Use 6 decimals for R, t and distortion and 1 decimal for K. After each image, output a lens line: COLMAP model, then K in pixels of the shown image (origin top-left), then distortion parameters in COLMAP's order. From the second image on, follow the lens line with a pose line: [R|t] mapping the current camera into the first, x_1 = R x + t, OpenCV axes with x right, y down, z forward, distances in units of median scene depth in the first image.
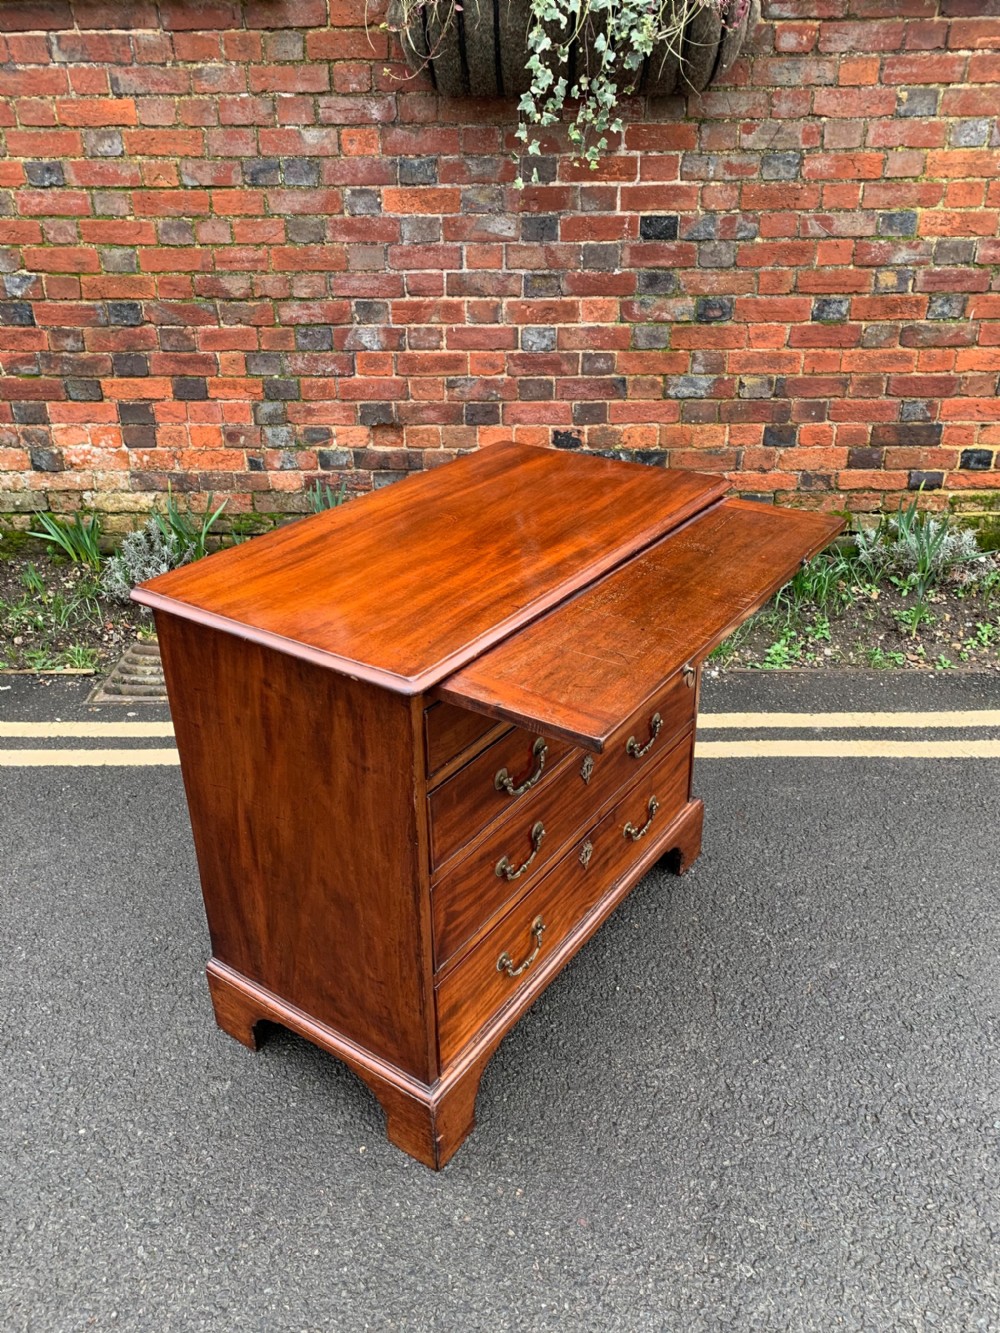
lens RADIAL K [[1023.0, 0, 503.6], [0, 1023.0, 657.3], [0, 0, 1]] dist [0.008900, -0.013510]
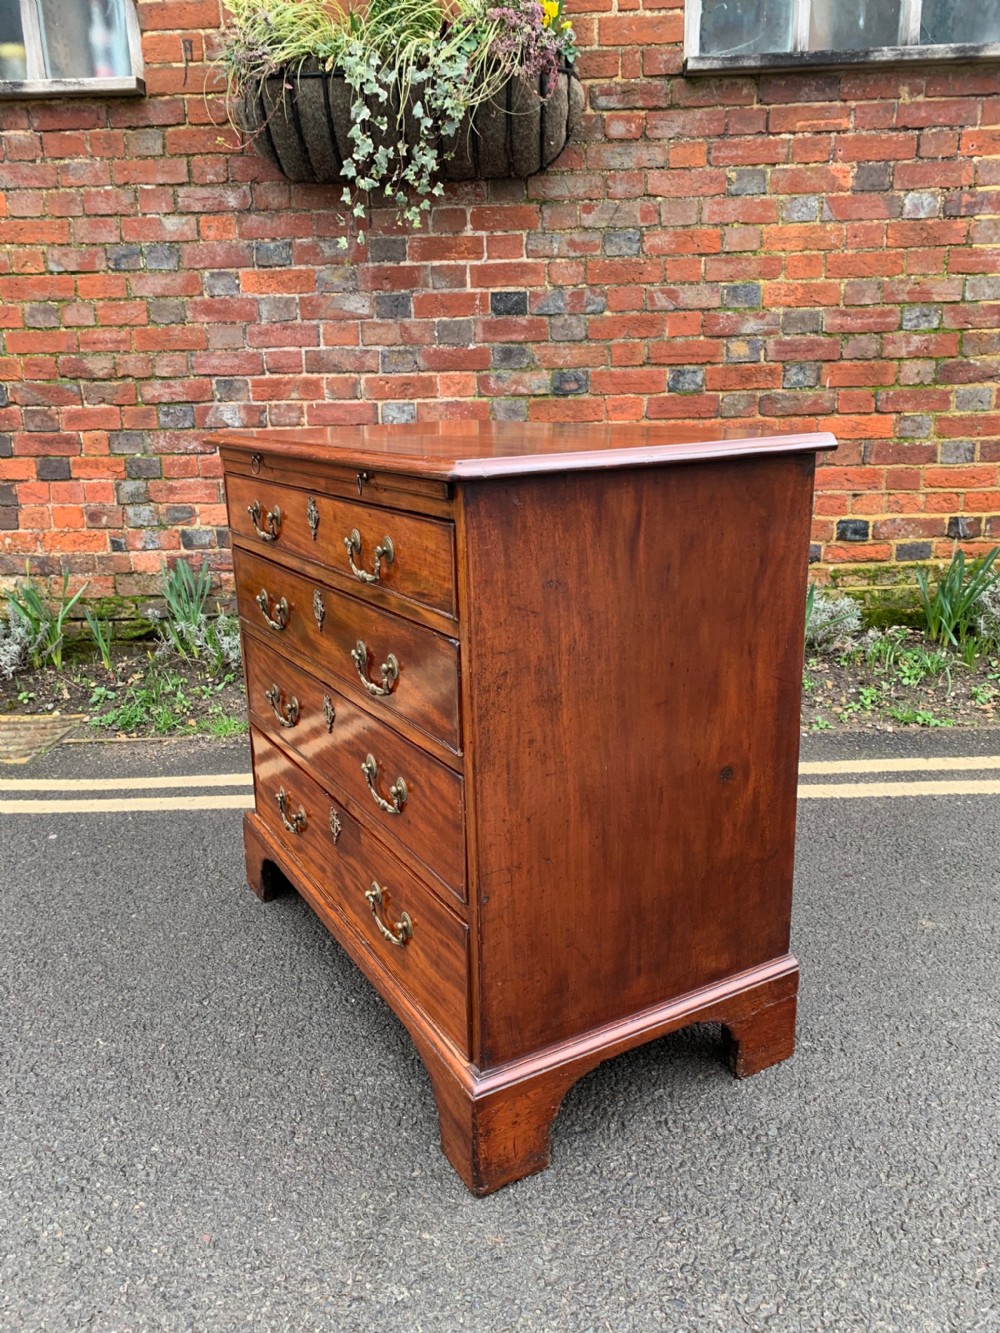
lens RADIAL K [[1023.0, 0, 502.7], [0, 1023.0, 654.8], [0, 0, 1]] dist [0.008900, -0.013510]
pose [[0.999849, -0.007811, -0.015506, 0.162360], [0.004179, 0.975098, -0.221734, 0.153203], [0.016852, 0.221636, 0.974984, 0.082895]]
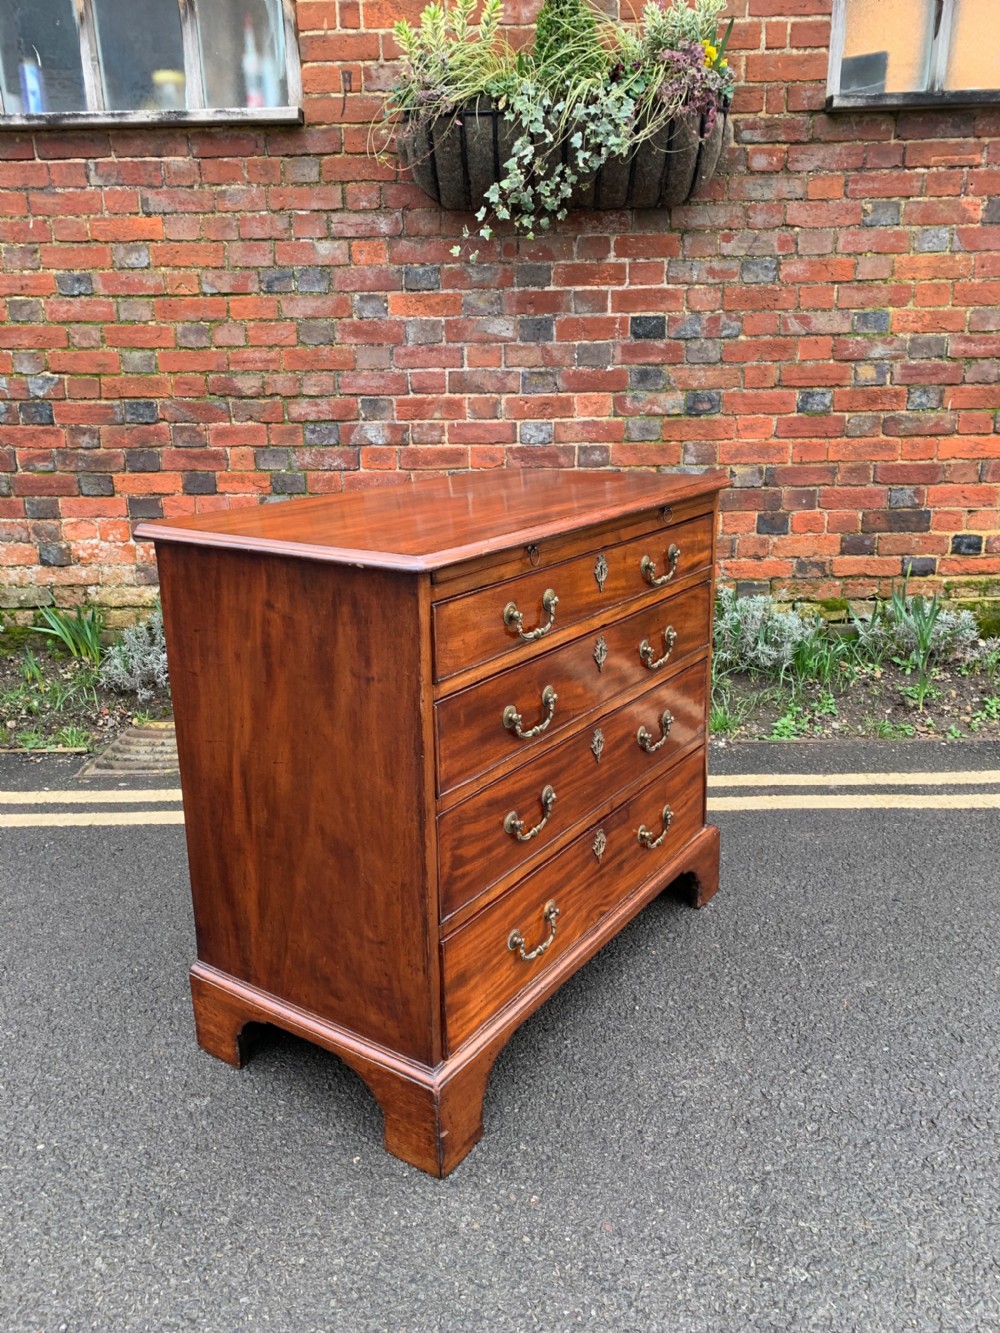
lens RADIAL K [[1023.0, 0, 500.9], [0, 1023.0, 653.1], [0, 0, 1]] dist [0.008900, -0.013510]
pose [[0.999970, -0.007373, 0.002207, -0.006456], [0.007665, 0.979855, -0.199561, 0.126743], [-0.000691, 0.199572, 0.979883, 0.025081]]
